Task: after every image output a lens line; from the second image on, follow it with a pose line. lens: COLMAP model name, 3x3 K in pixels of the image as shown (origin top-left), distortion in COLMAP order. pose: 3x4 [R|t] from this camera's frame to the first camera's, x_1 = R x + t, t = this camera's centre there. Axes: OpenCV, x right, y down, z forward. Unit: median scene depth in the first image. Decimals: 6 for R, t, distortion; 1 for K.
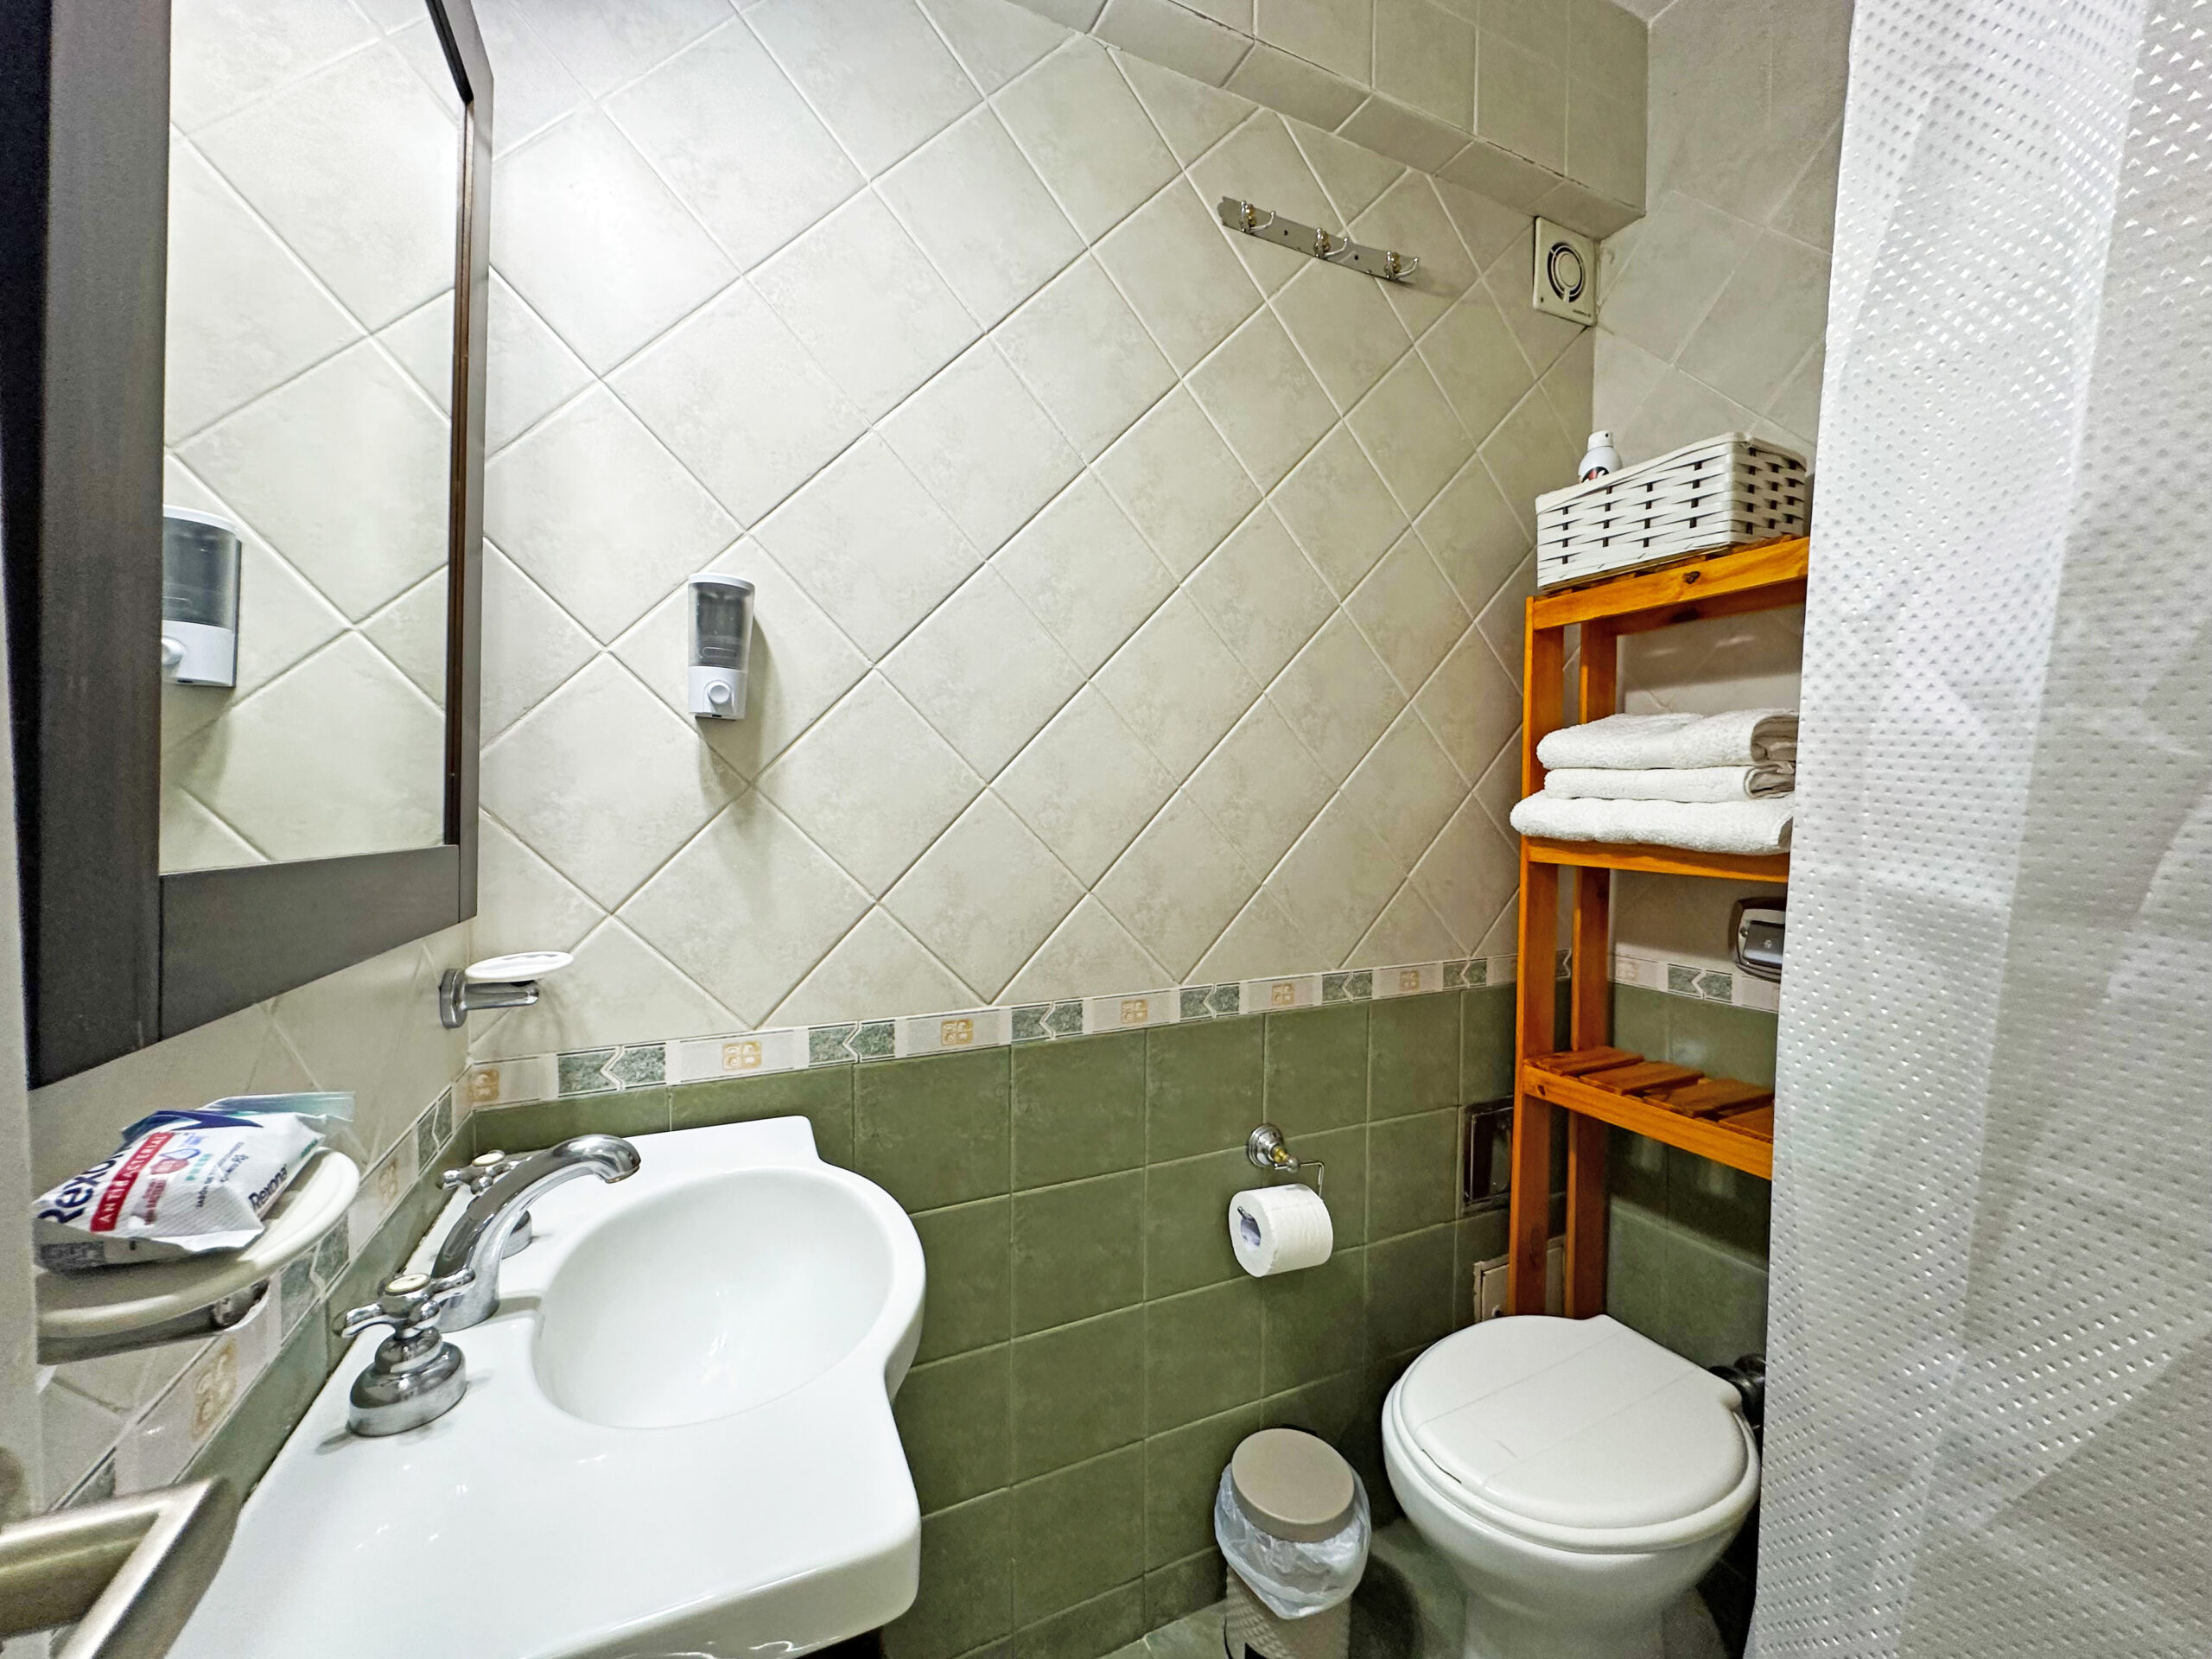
lens RADIAL K [[887.6, 0, 1106.0], [0, 887.6, 829.5], [0, 0, 1]] dist [-0.002010, 0.000291]
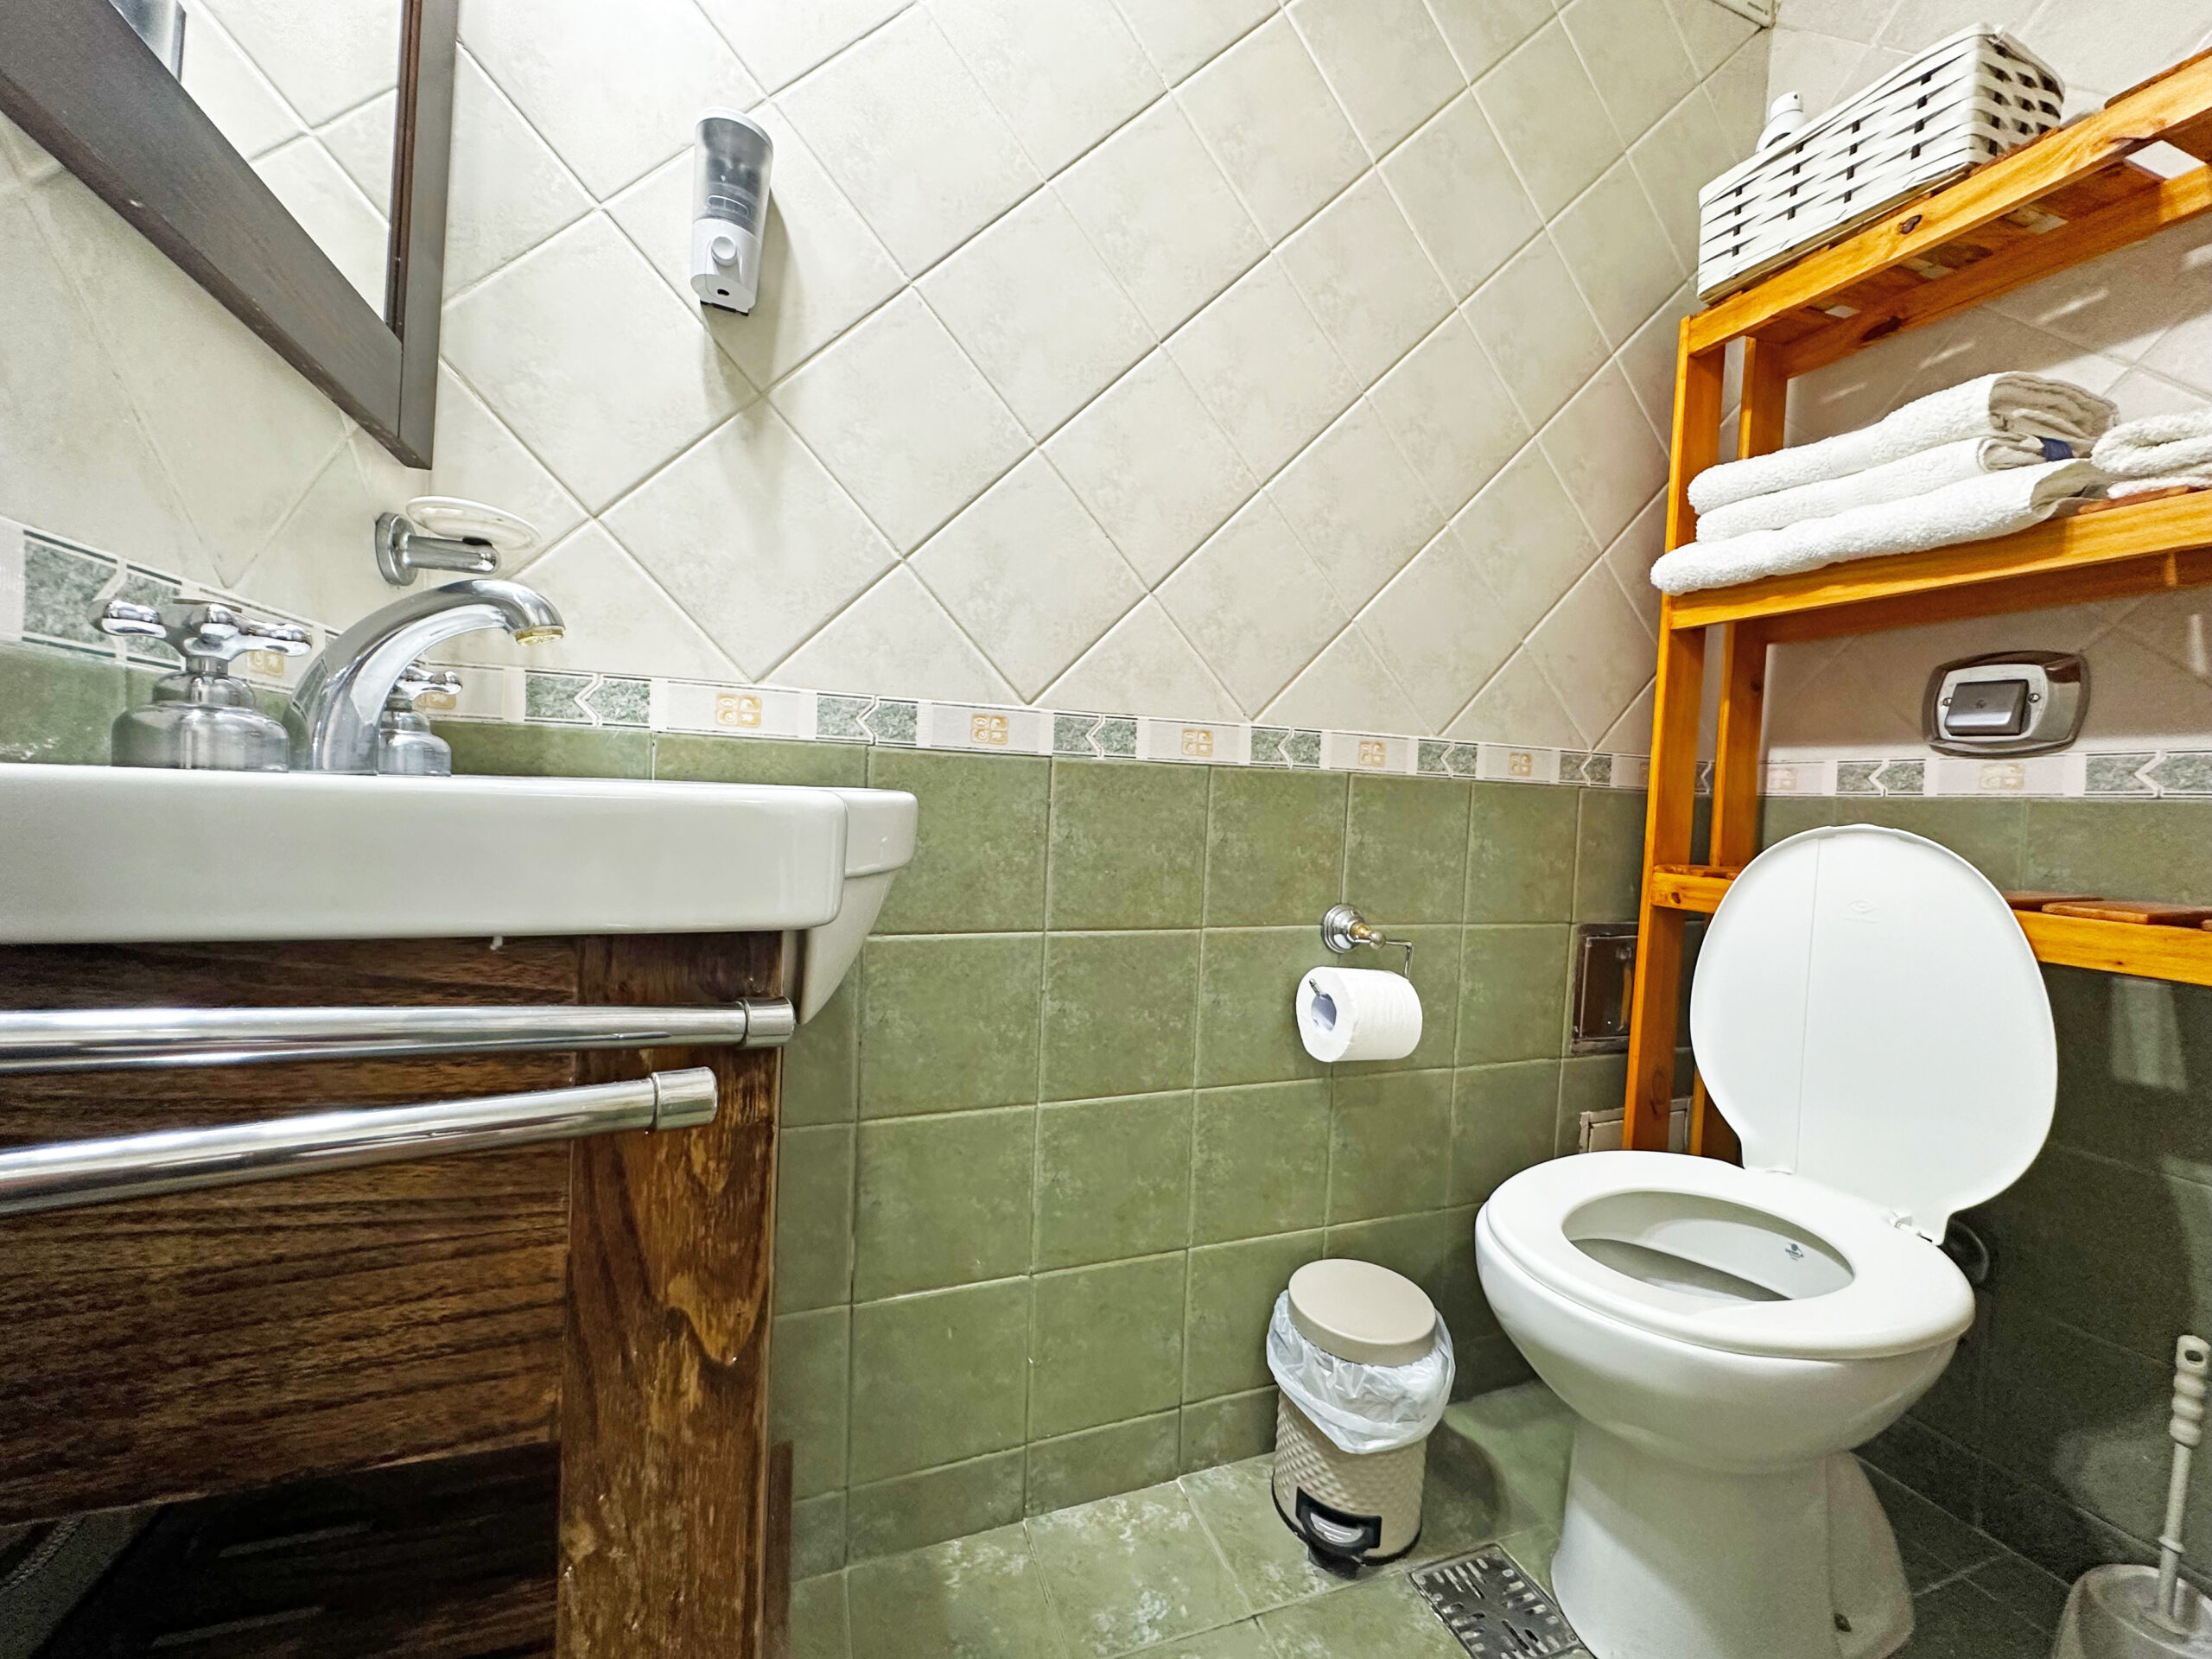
lens RADIAL K [[887.6, 0, 1106.0], [0, 887.6, 829.5], [0, 0, 1]] dist [-0.002010, 0.000291]
pose [[0.996540, 0.041385, -0.072078, 0.009270], [-0.041440, 0.999141, 0.000728, 0.288800], [0.072047, 0.002262, 0.997399, 0.136307]]
